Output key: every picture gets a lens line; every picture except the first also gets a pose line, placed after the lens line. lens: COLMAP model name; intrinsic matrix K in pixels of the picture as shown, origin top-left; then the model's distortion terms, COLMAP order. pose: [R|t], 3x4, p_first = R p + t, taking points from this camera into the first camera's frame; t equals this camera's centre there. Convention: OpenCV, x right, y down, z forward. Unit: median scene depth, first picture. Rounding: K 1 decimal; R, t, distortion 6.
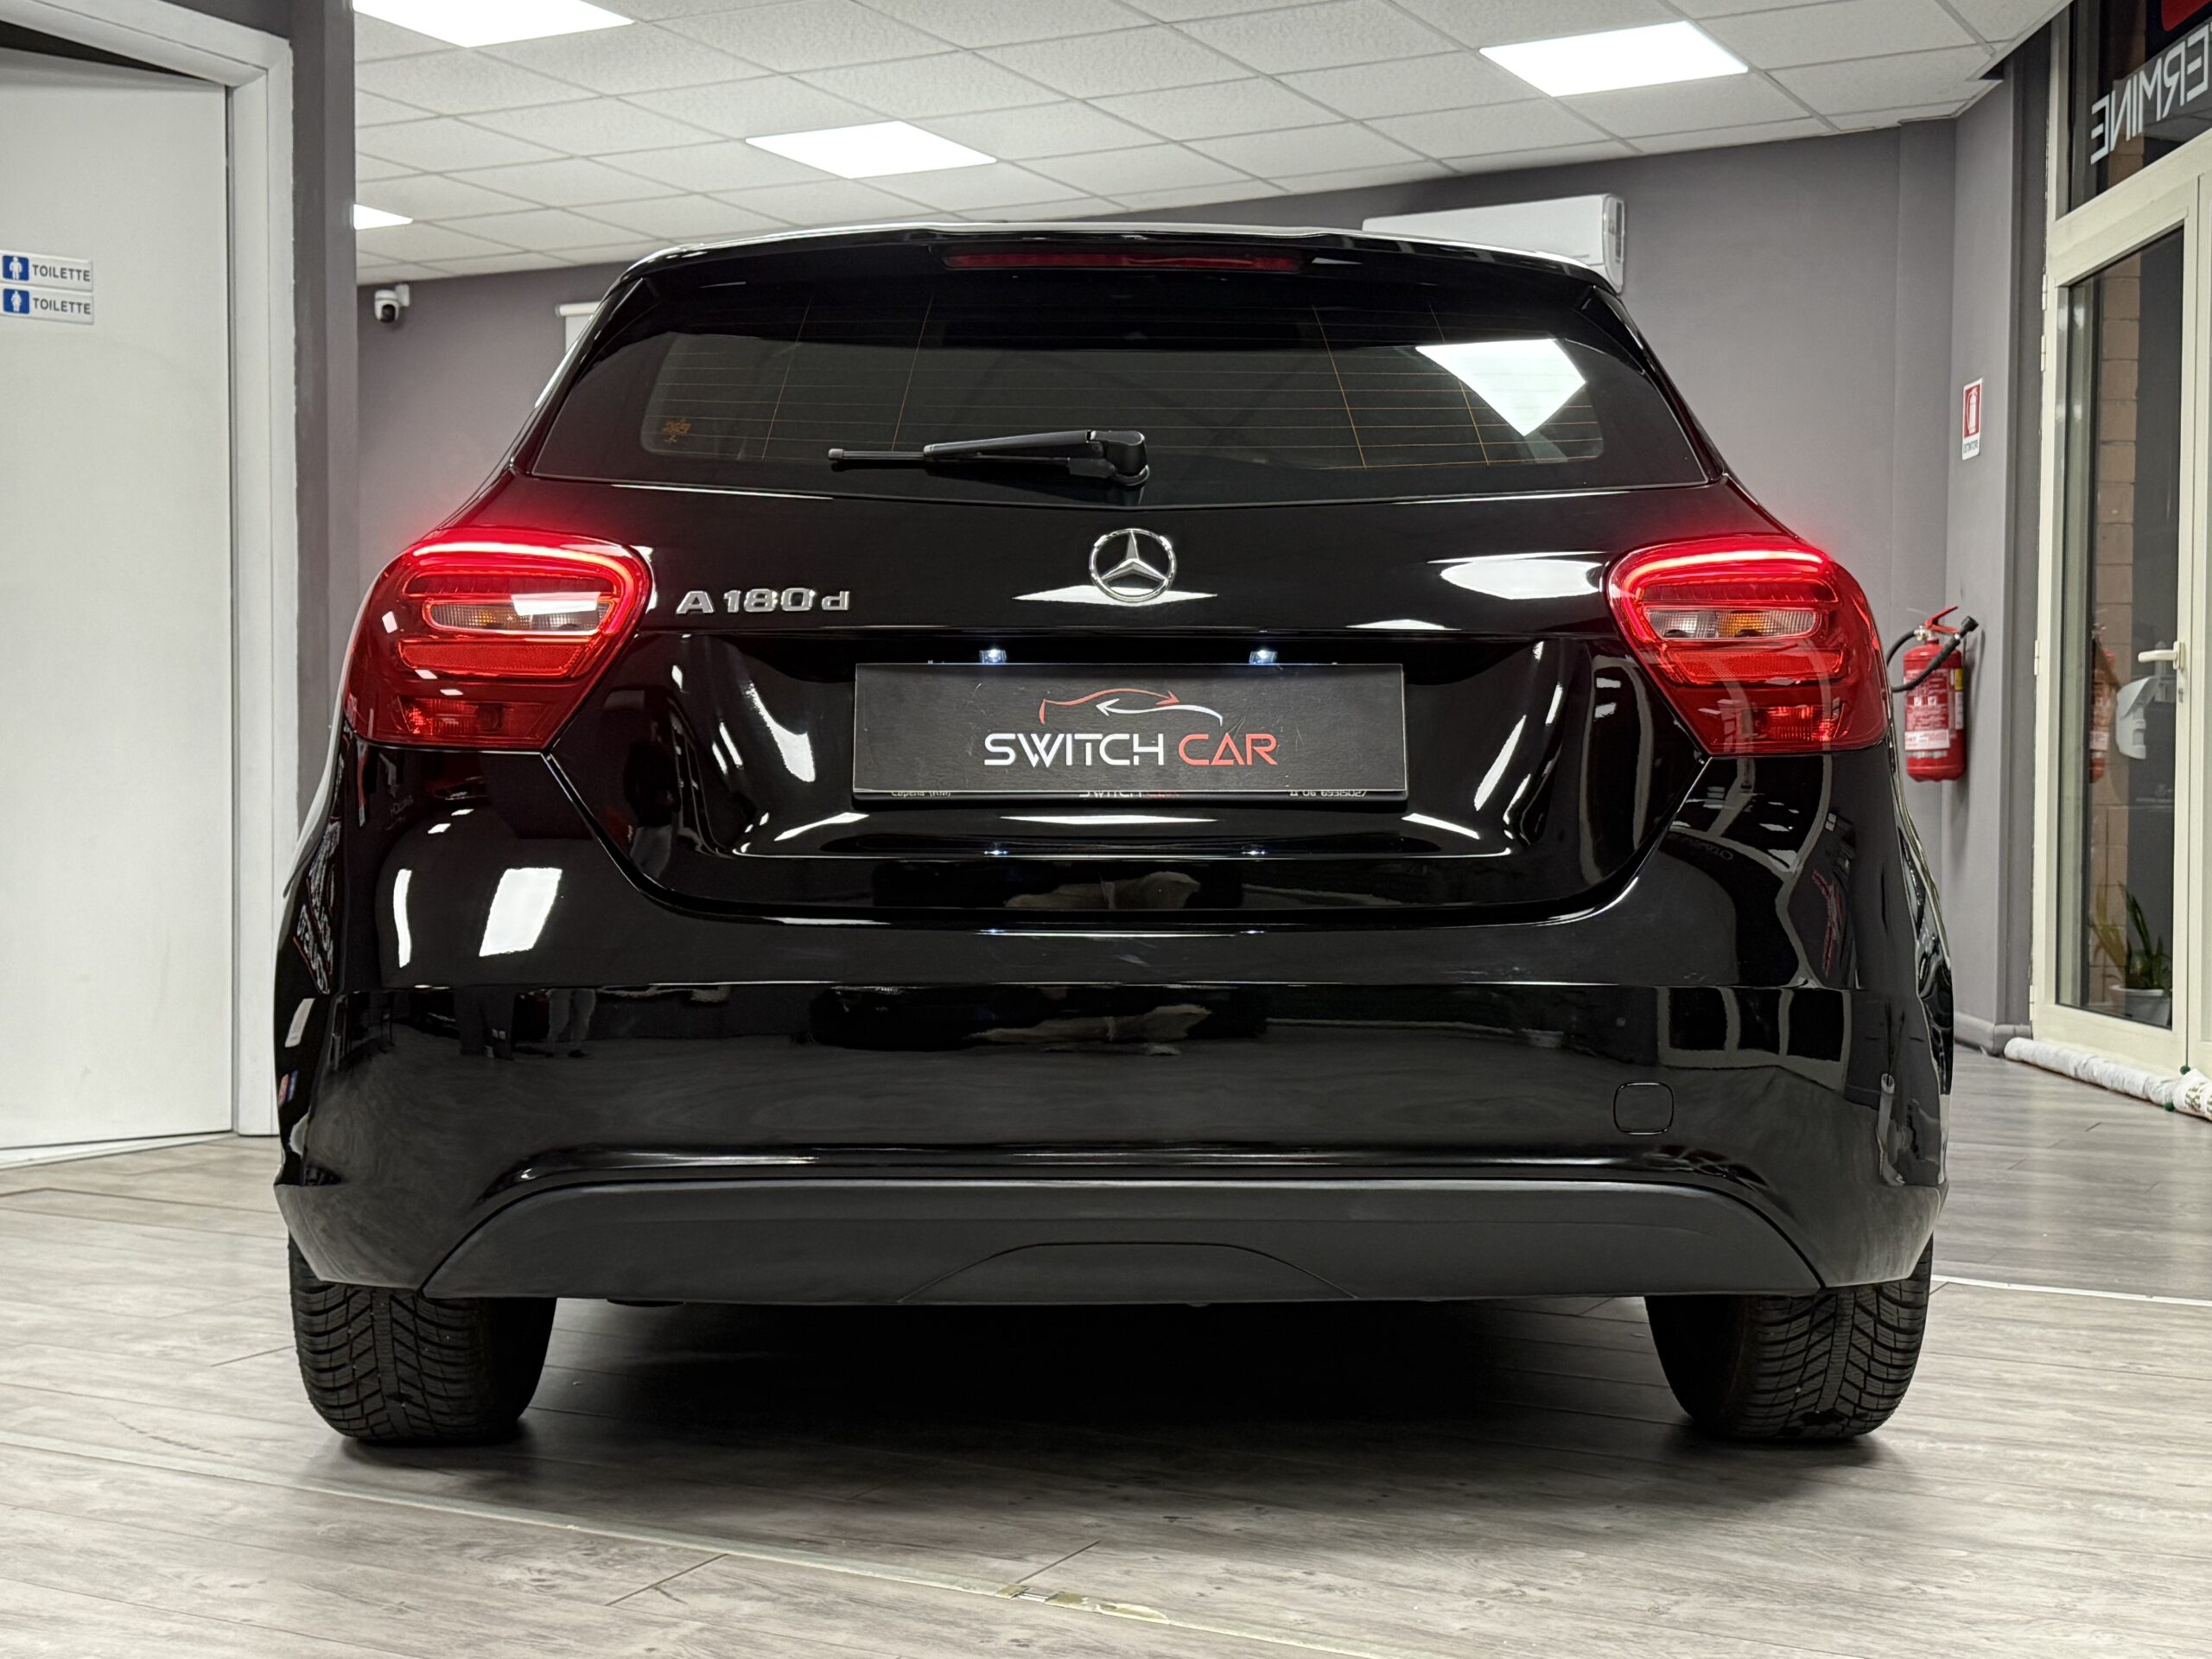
lens RADIAL K [[2877.8, 0, 1095.2], [0, 2877.8, 825.8], [0, 0, 1]] dist [0.098022, 0.000000]
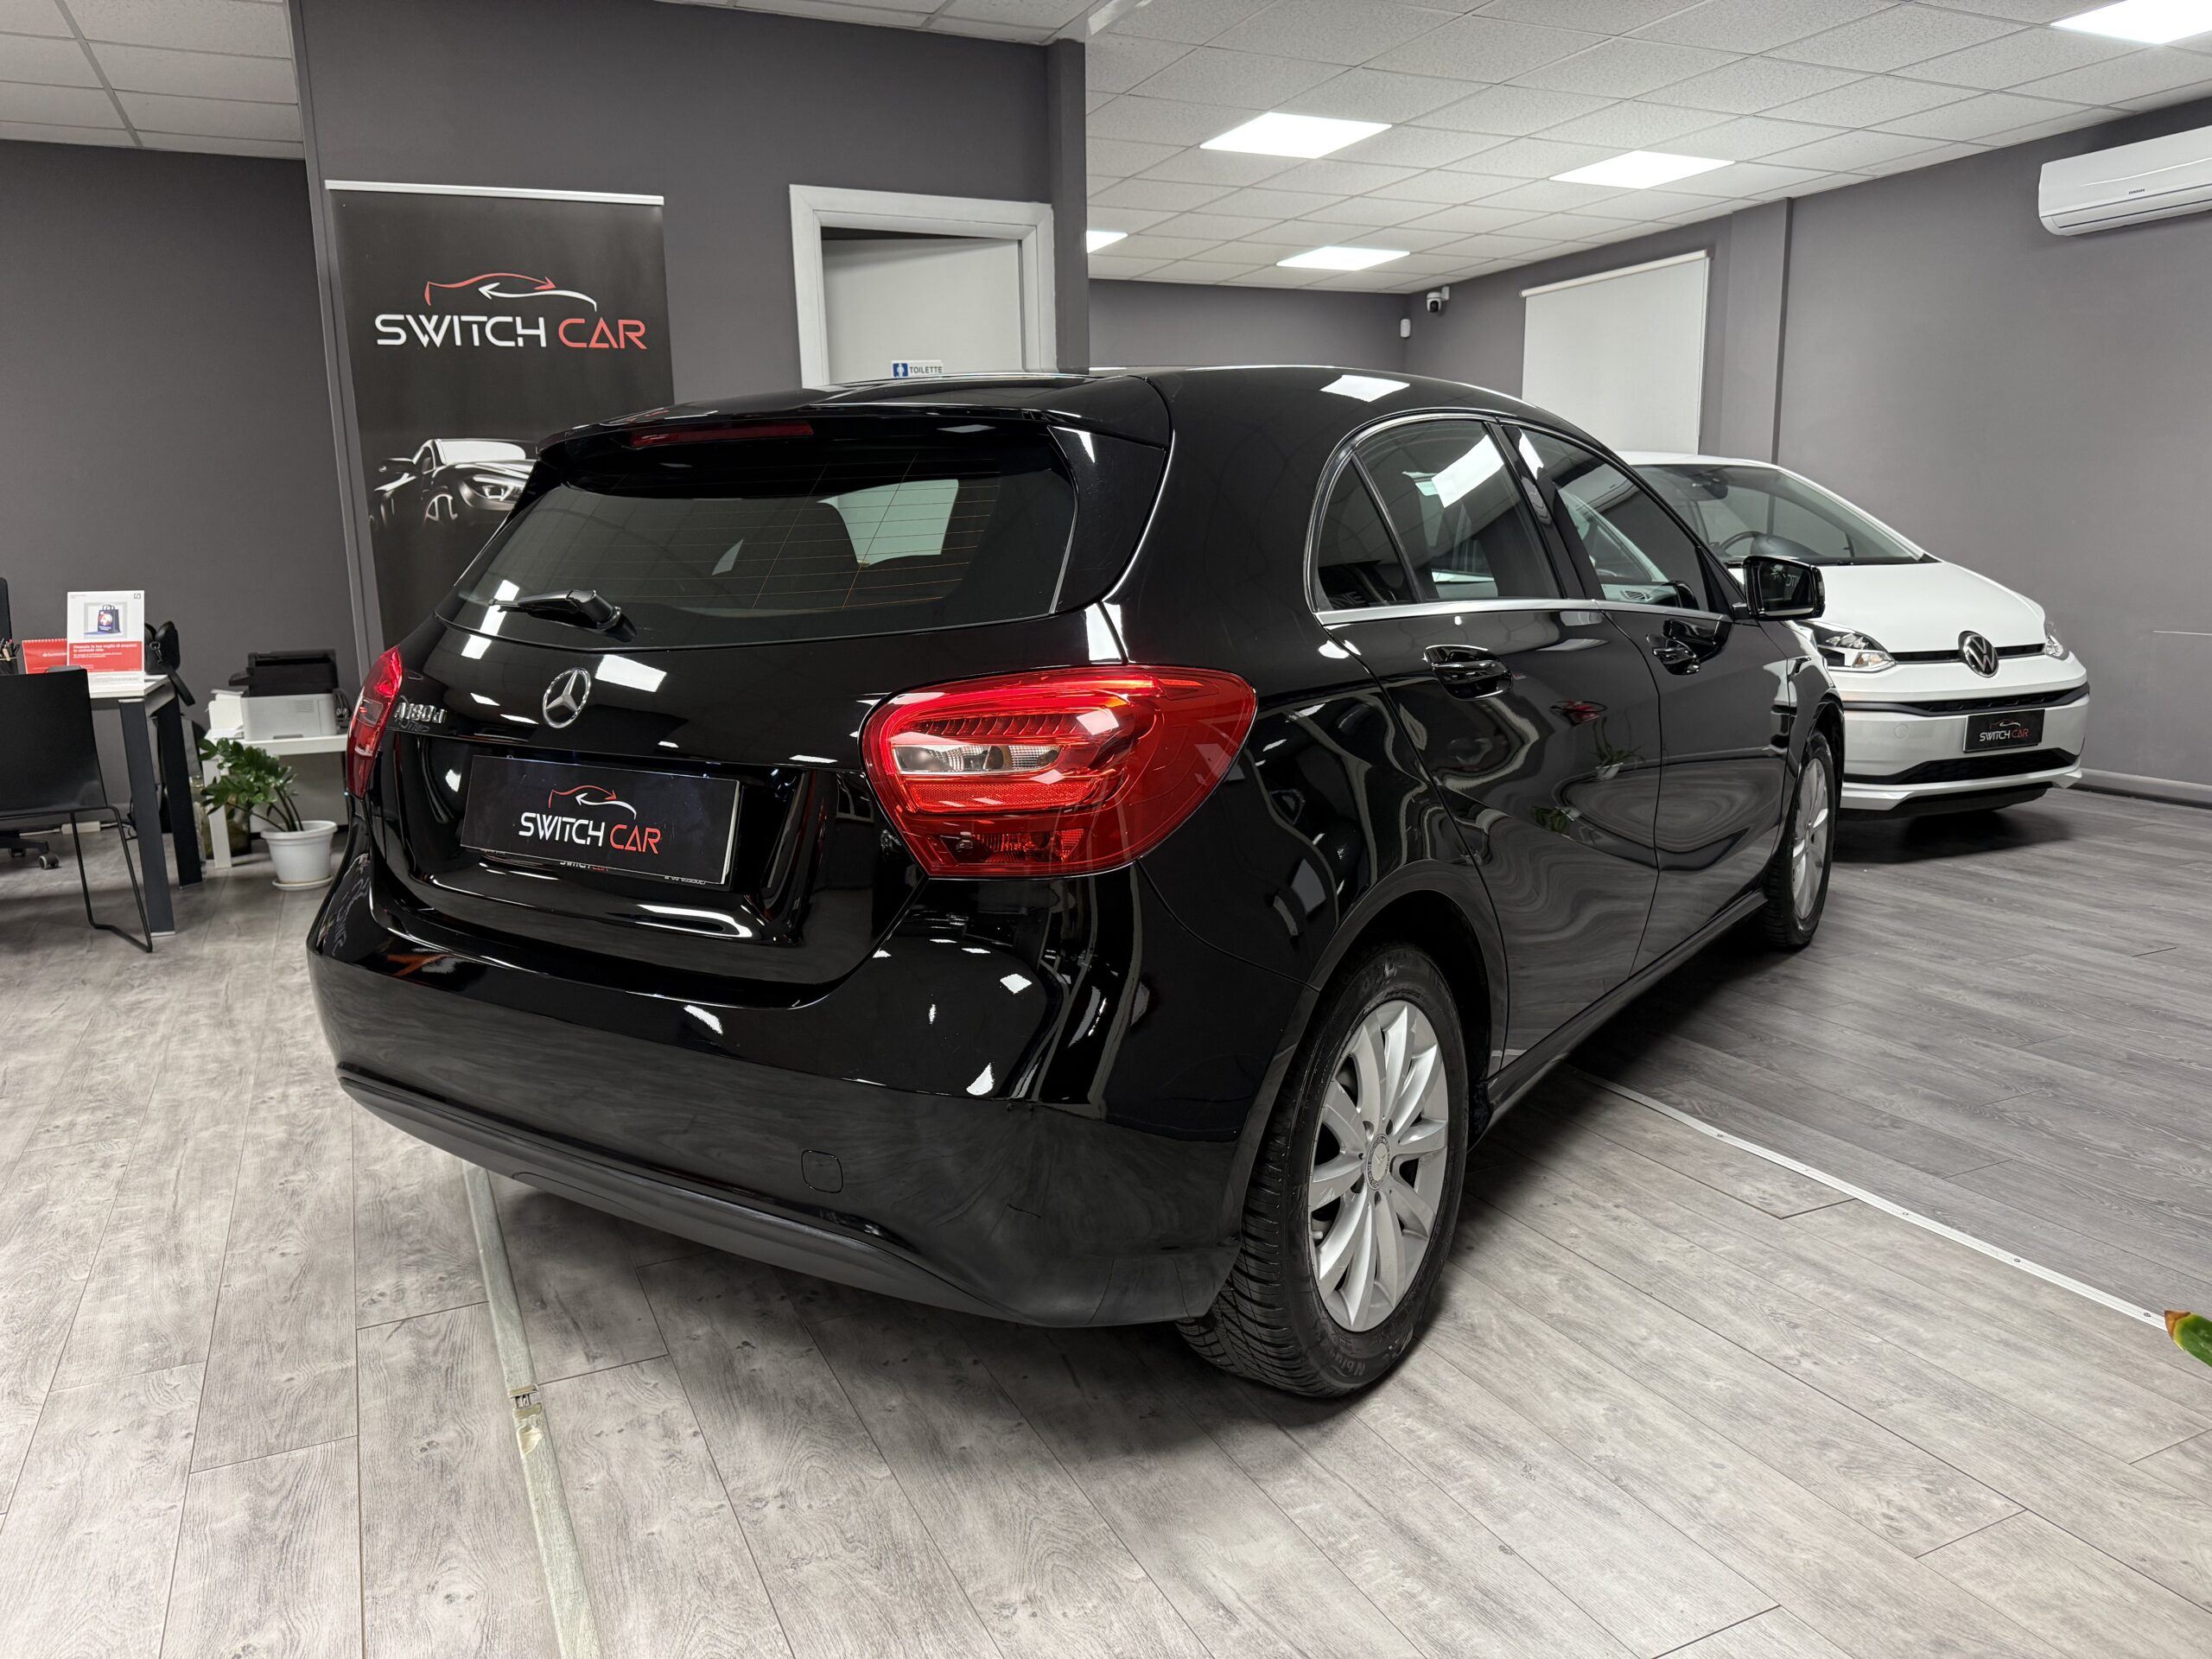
lens RADIAL K [[1564.5, 0, 1097.2], [0, 1564.5, 831.6], [0, 0, 1]] dist [0.004882, -0.023078]
pose [[0.799413, 0.087754, -0.594338, 0.303608], [0.017965, 0.985341, 0.169648, -0.069740], [0.600513, -0.146296, 0.786118, 0.269266]]
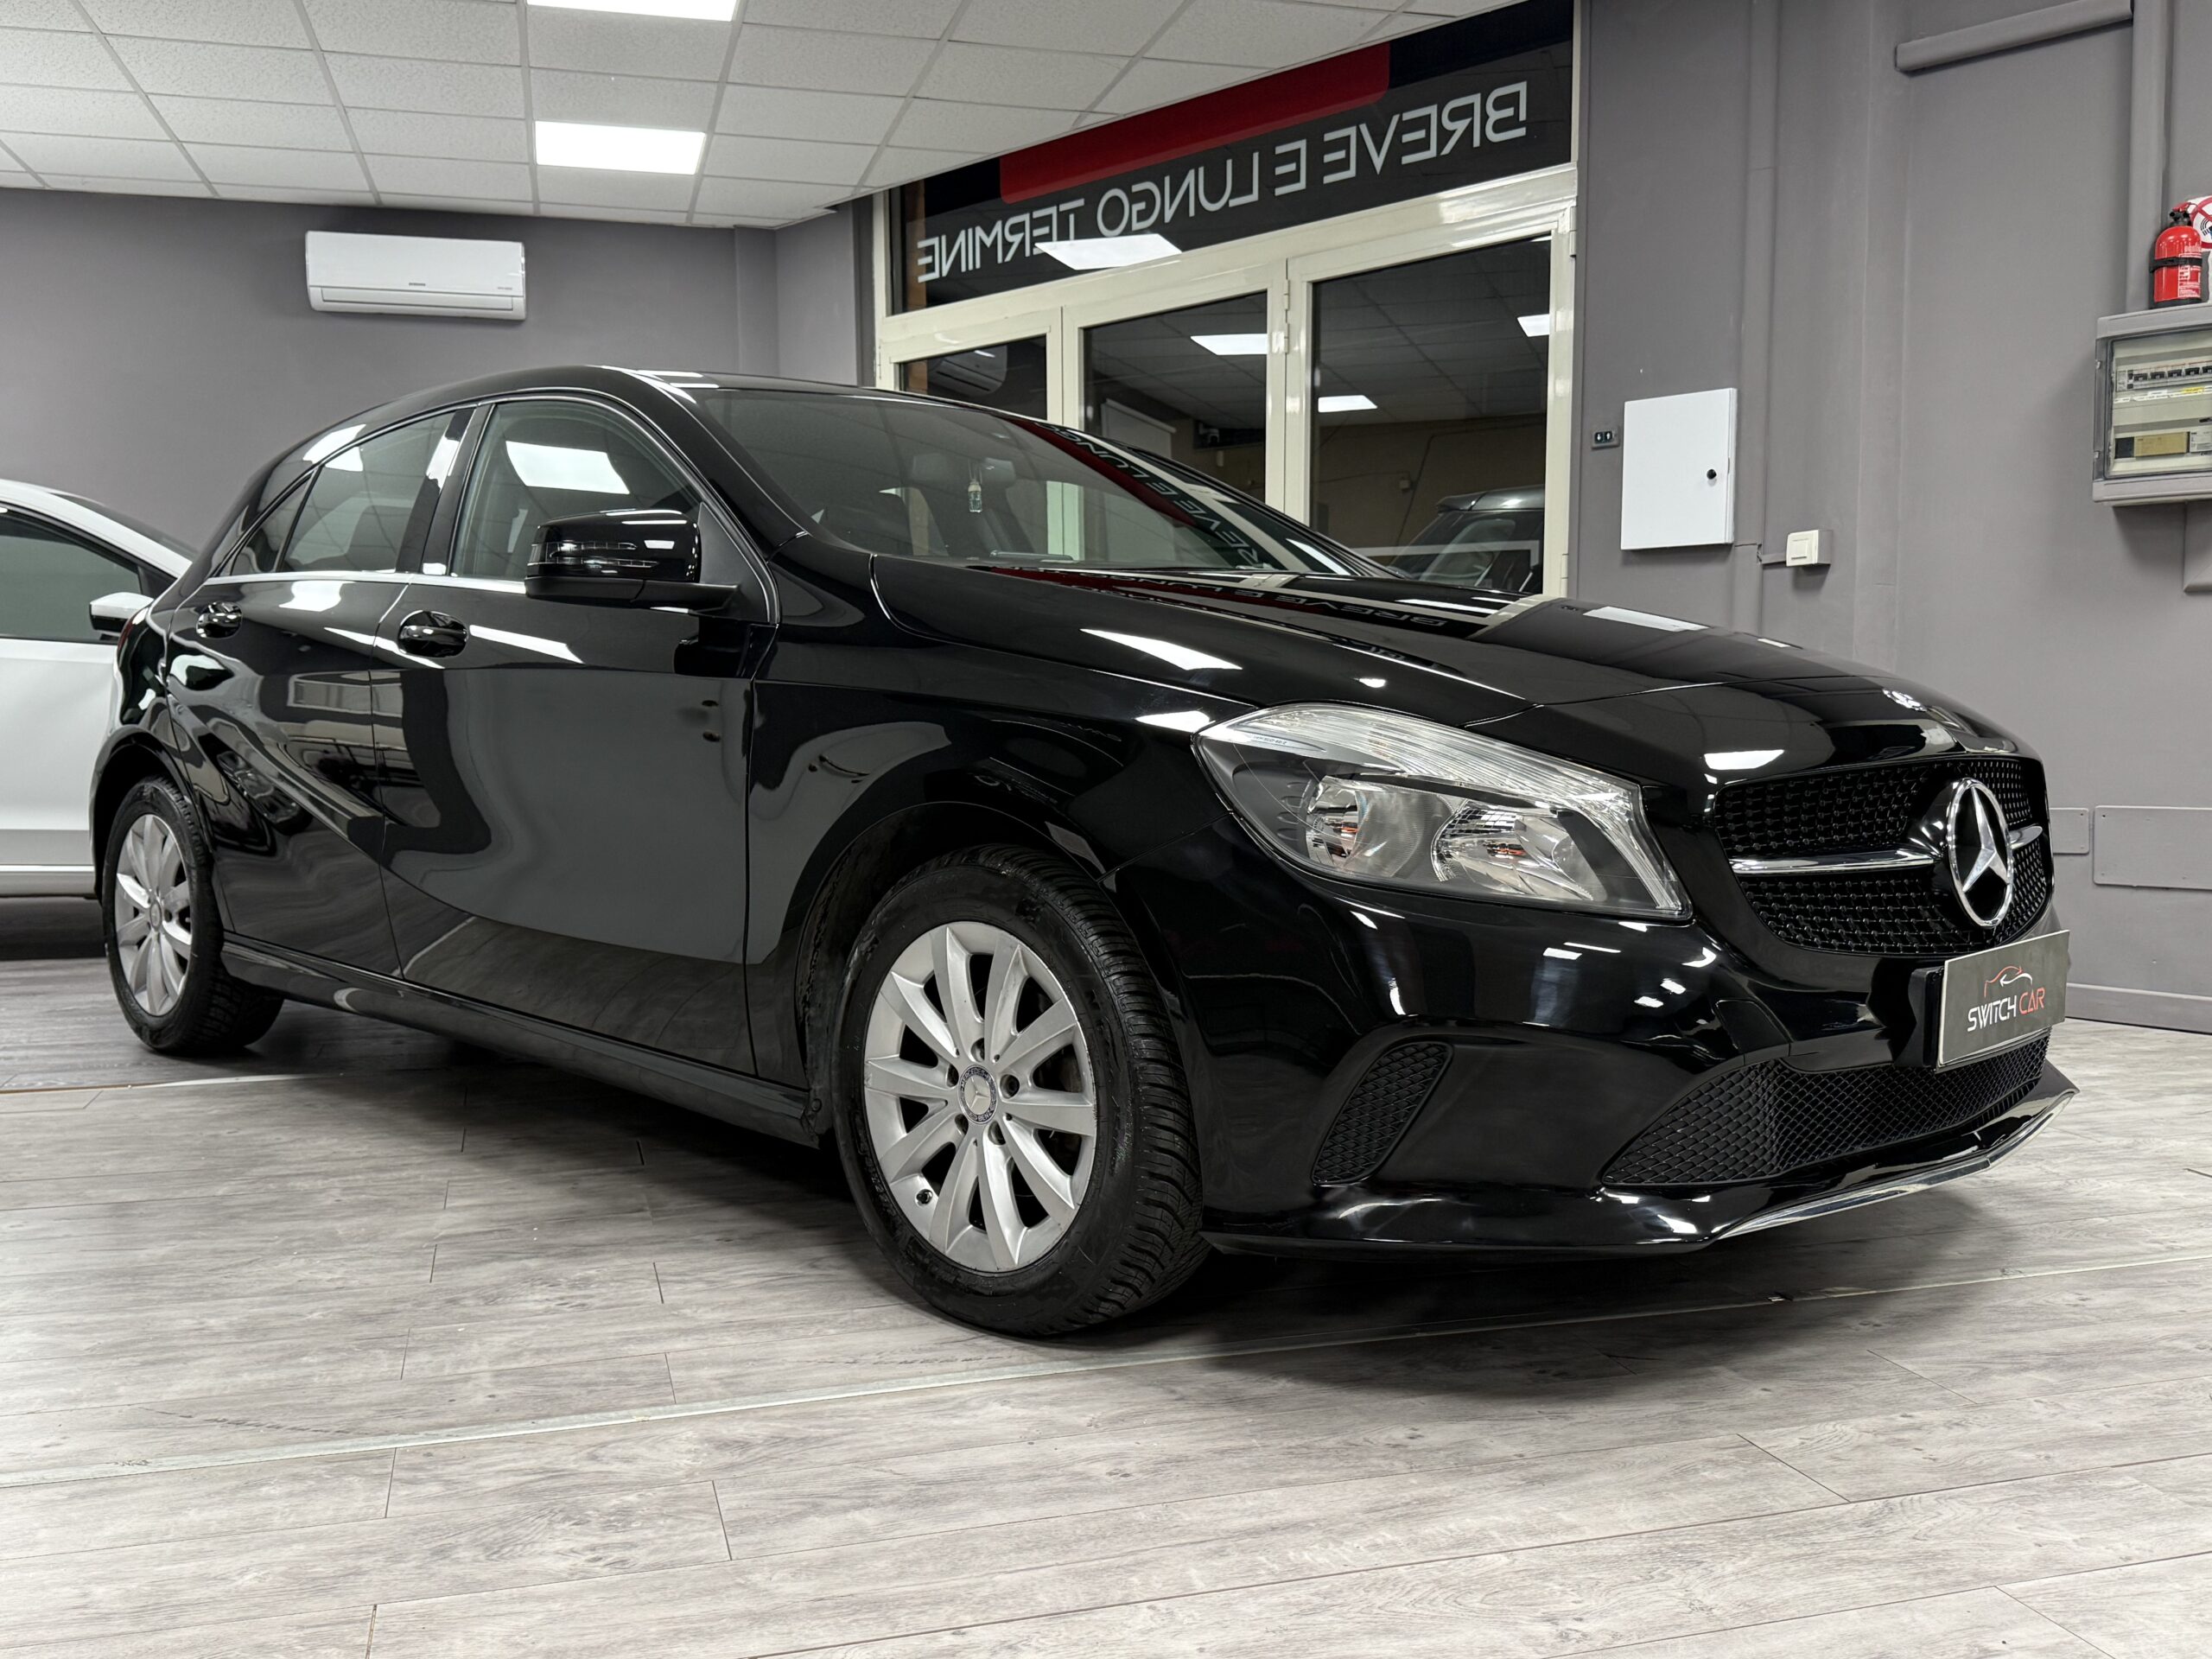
lens RADIAL K [[1980.5, 0, 1100.2], [0, 1980.5, 874.1], [0, 0, 1]] dist [0.018206, -0.050786]
pose [[0.722652, -0.078219, 0.686772, -0.422211], [0.021967, 0.995674, 0.090287, -0.018396], [-0.690863, -0.050160, 0.721243, 0.242686]]
